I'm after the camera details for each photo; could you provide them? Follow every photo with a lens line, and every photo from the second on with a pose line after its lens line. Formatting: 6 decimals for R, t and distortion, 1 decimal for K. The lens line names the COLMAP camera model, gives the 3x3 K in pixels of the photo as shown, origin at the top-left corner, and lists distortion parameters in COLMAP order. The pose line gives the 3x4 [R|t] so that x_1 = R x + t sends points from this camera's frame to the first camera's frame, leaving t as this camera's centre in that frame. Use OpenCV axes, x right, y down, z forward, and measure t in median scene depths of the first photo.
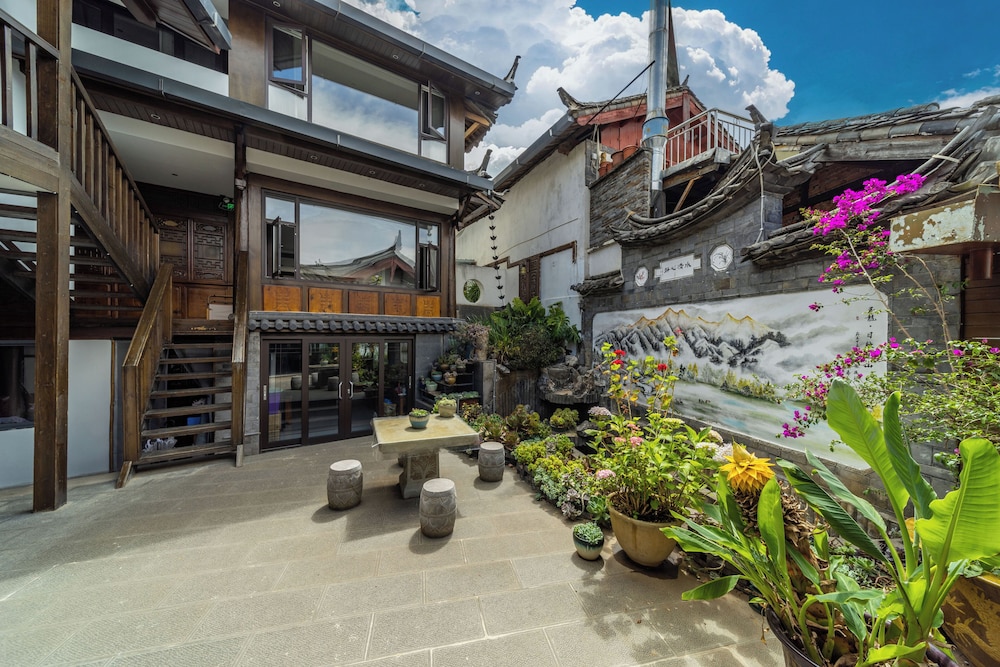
lens RADIAL K [[349.4, 0, 502.4], [0, 349.4, 336.9], [0, 0, 1]] dist [0.007260, -0.000743]
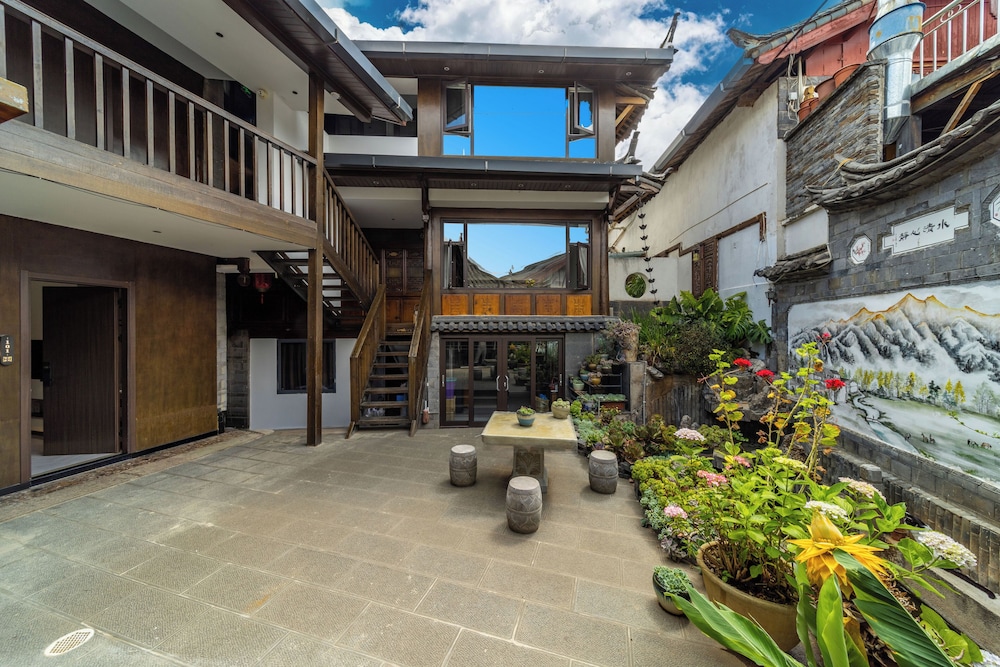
lens RADIAL K [[349.4, 0, 500.9], [0, 349.4, 331.7], [0, 0, 1]] dist [0.007260, -0.000743]
pose [[0.858345, -0.005363, -0.513045, 0.156593], [0.003710, 0.999984, -0.004246, -0.011295], [0.513060, 0.001741, 0.858351, 0.038742]]
